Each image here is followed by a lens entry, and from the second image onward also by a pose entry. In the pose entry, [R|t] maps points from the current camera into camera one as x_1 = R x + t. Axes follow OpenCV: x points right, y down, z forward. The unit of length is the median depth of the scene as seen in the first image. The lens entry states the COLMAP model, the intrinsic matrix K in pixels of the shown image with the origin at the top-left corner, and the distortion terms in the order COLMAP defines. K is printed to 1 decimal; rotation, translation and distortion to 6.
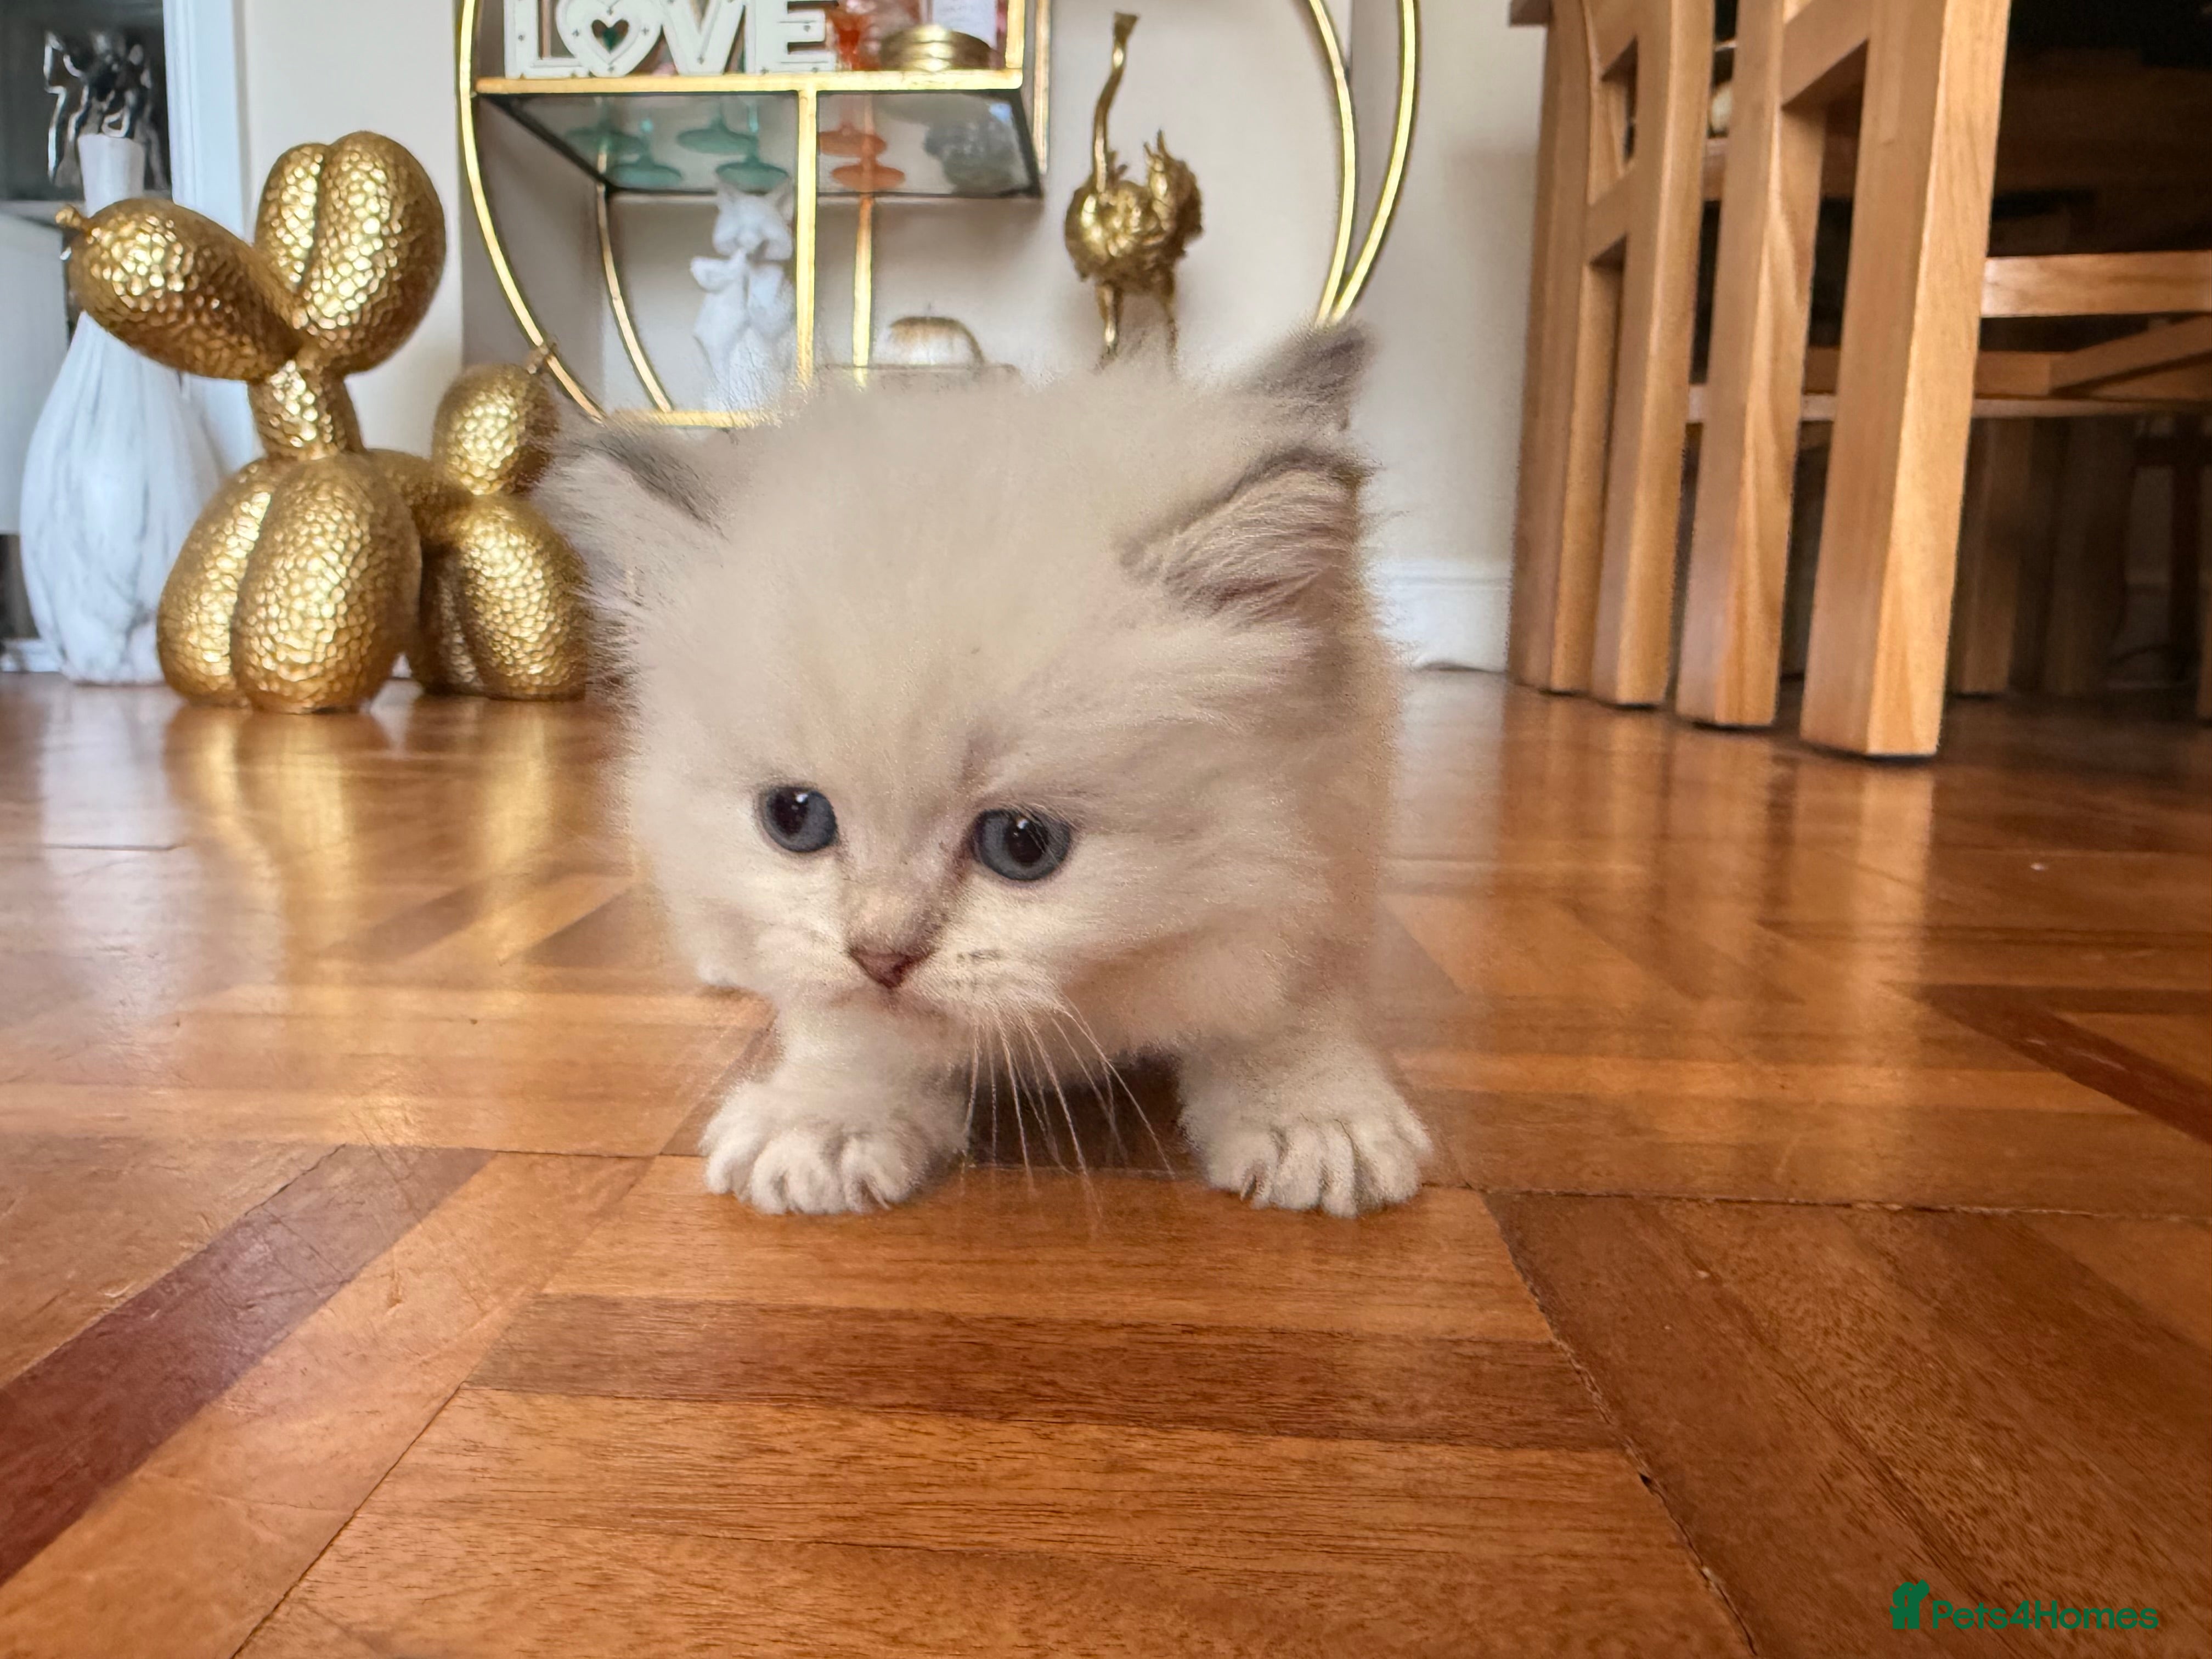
lens RADIAL K [[1628.7, 0, 988.2], [0, 1628.7, 827.8], [0, 0, 1]] dist [-0.001048, 0.008463]
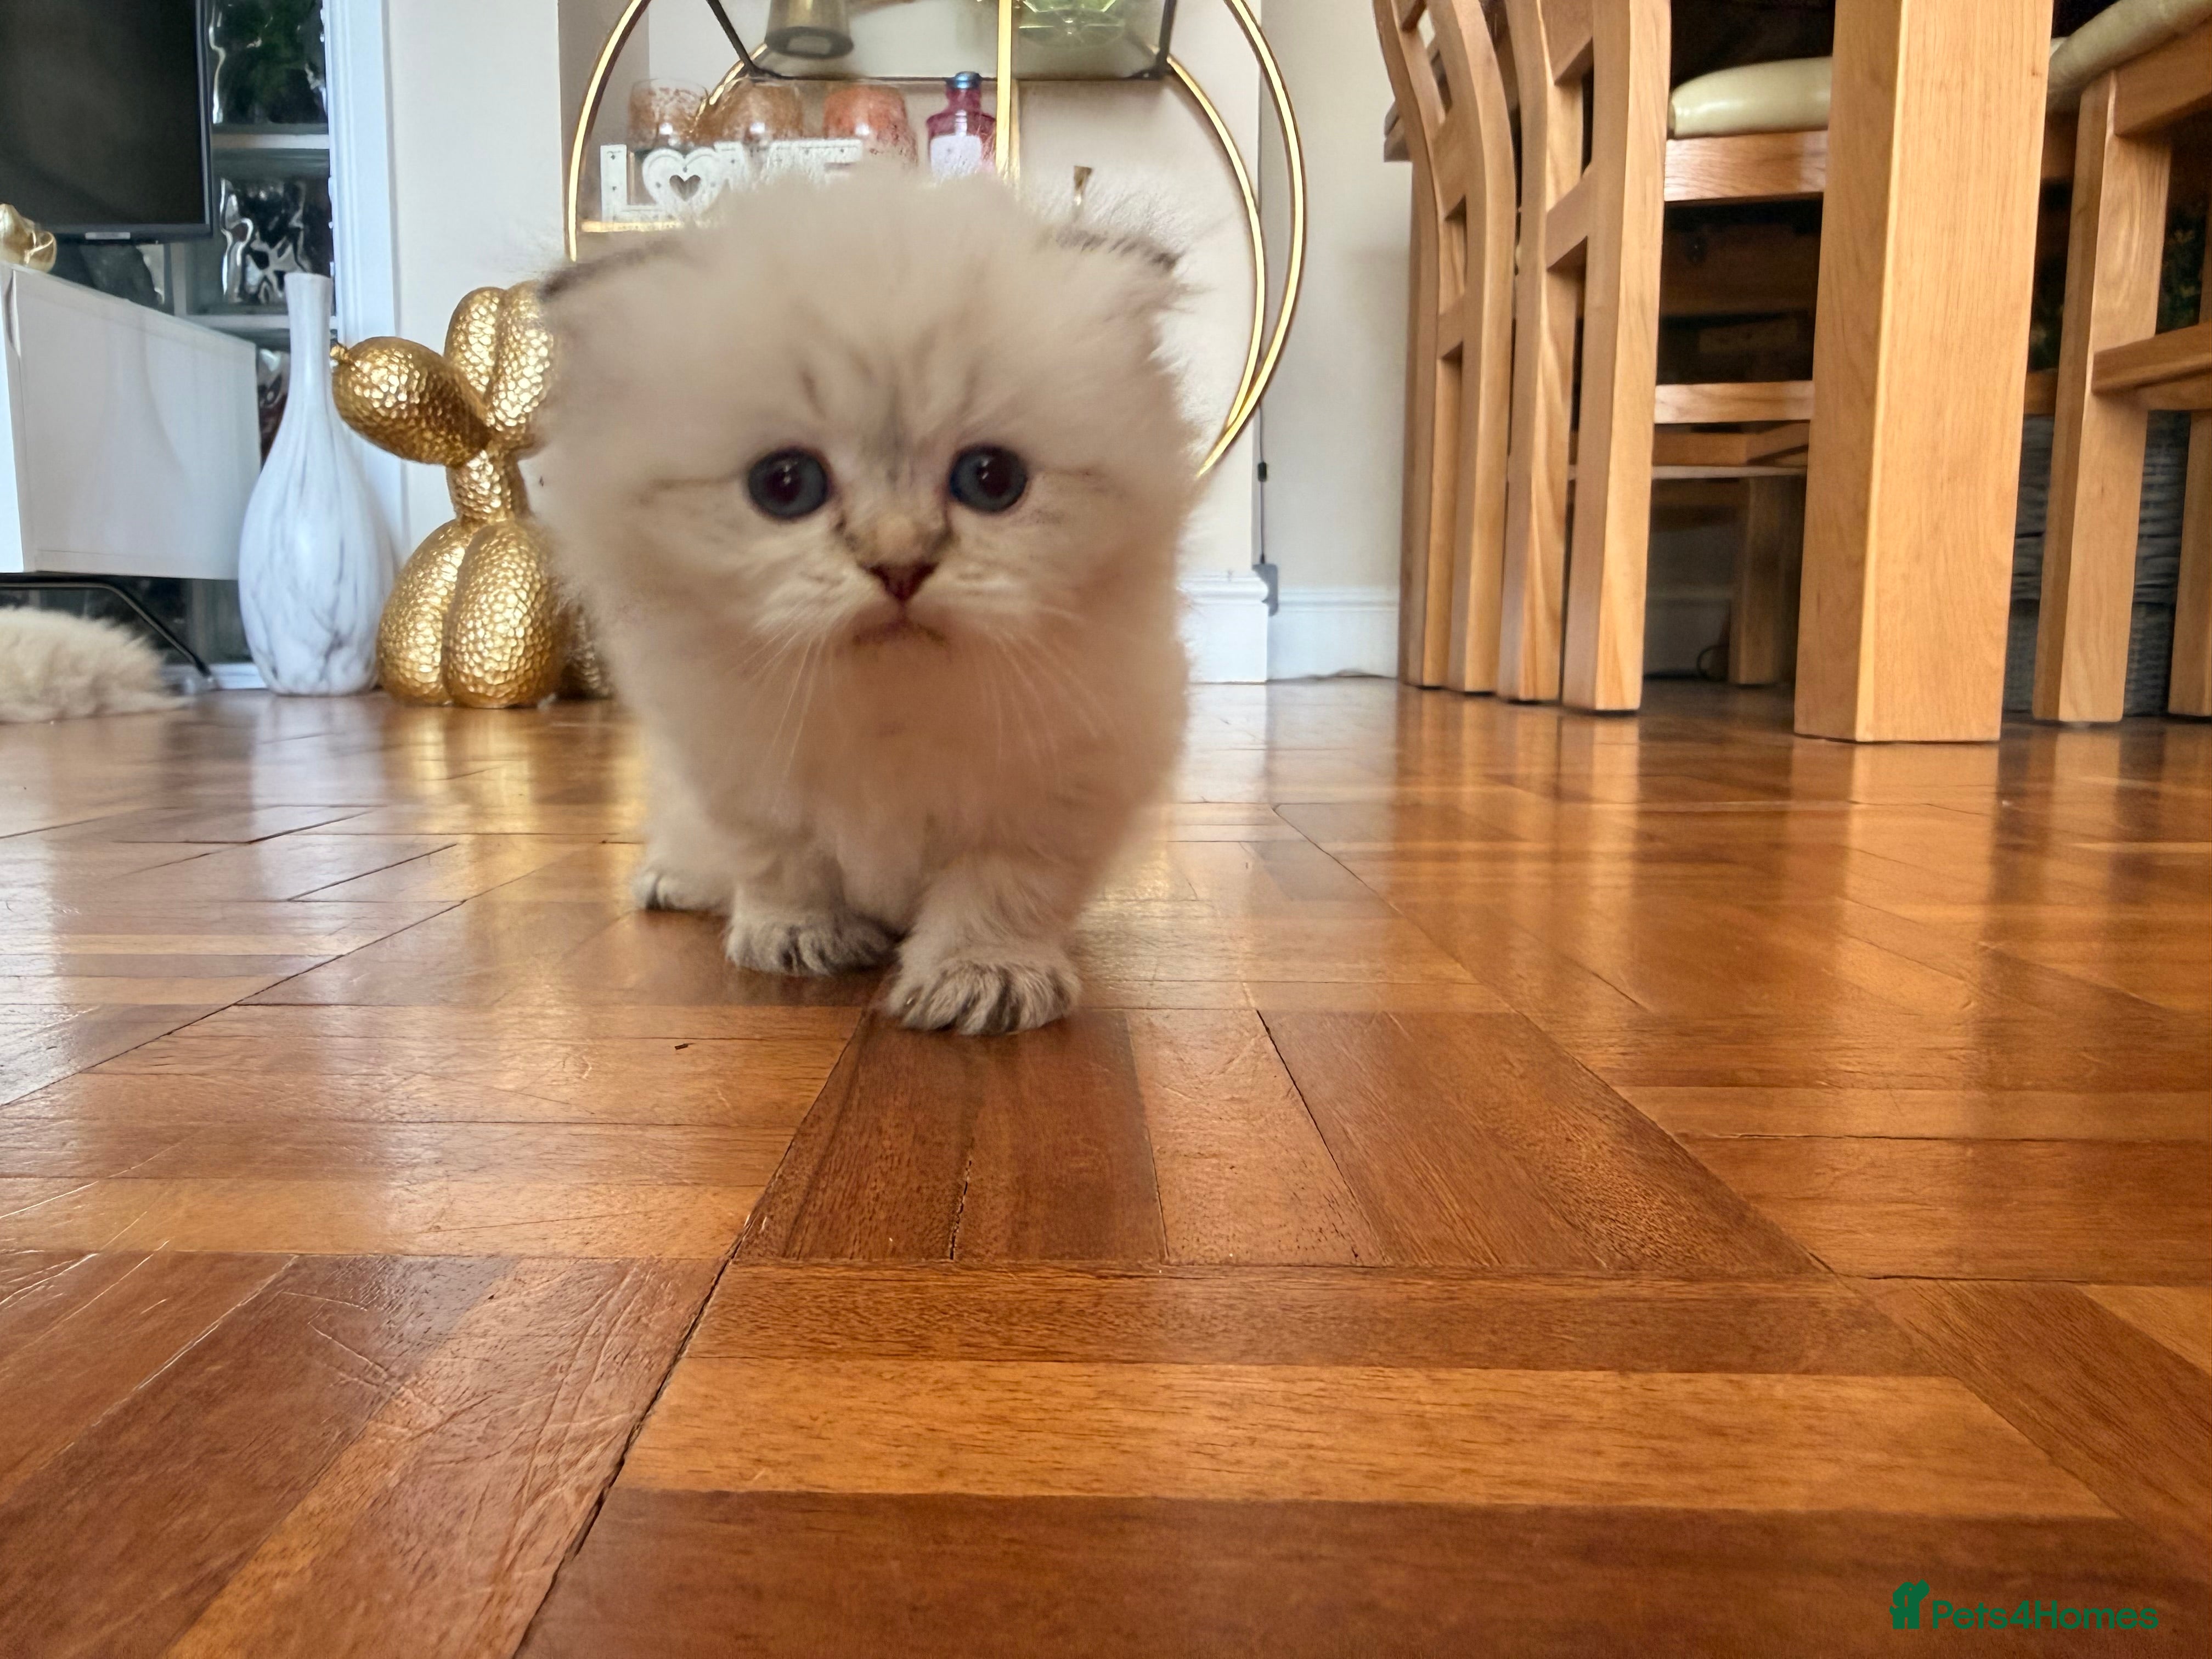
lens RADIAL K [[1616.1, 0, 1025.4], [0, 1616.1, 830.1], [0, 0, 1]] dist [-0.005228, 0.004889]
pose [[0.998356, -0.020798, 0.053418, -0.050476], [0.021702, 0.999630, -0.016409, 0.055726], [-0.053057, 0.017541, 0.998437, -0.326986]]
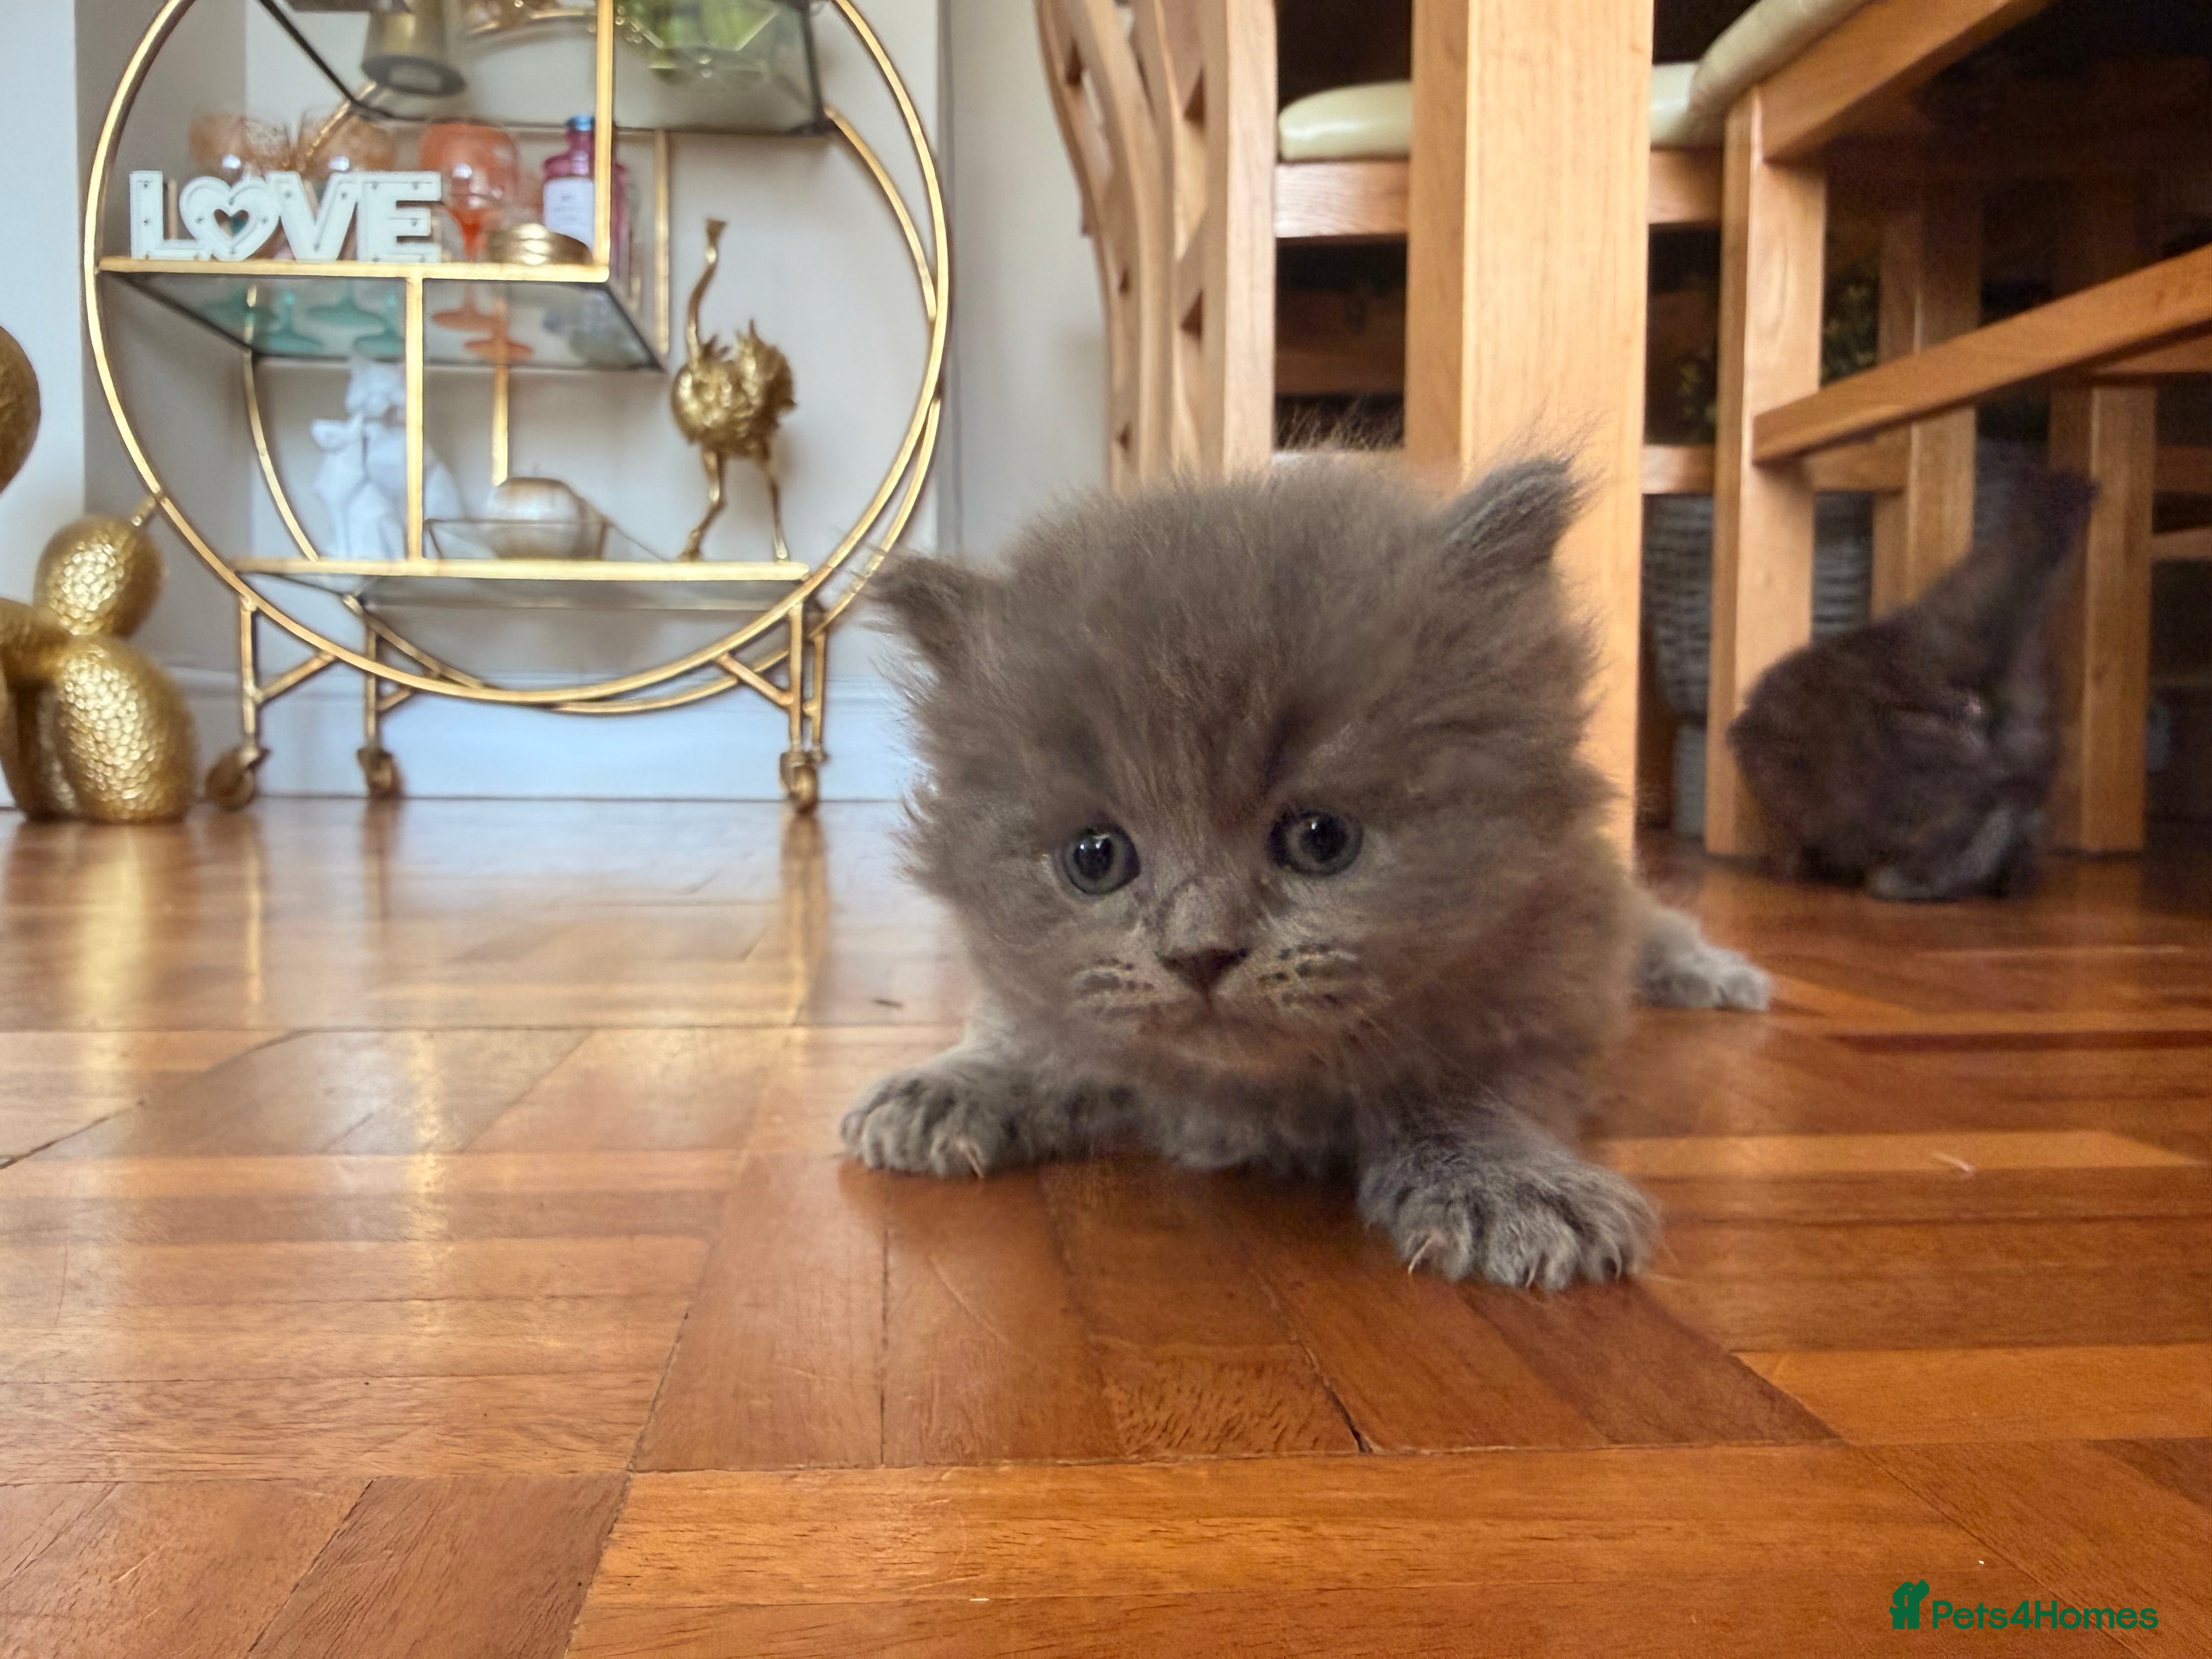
lens RADIAL K [[1616.1, 0, 1025.4], [0, 1616.1, 830.1], [0, 0, 1]] dist [-0.005228, 0.004889]
pose [[0.988450, -0.019404, 0.150303, 0.148278], [0.031867, 0.996208, -0.080960, 0.031974], [-0.148162, 0.084814, 0.985320, -0.139108]]
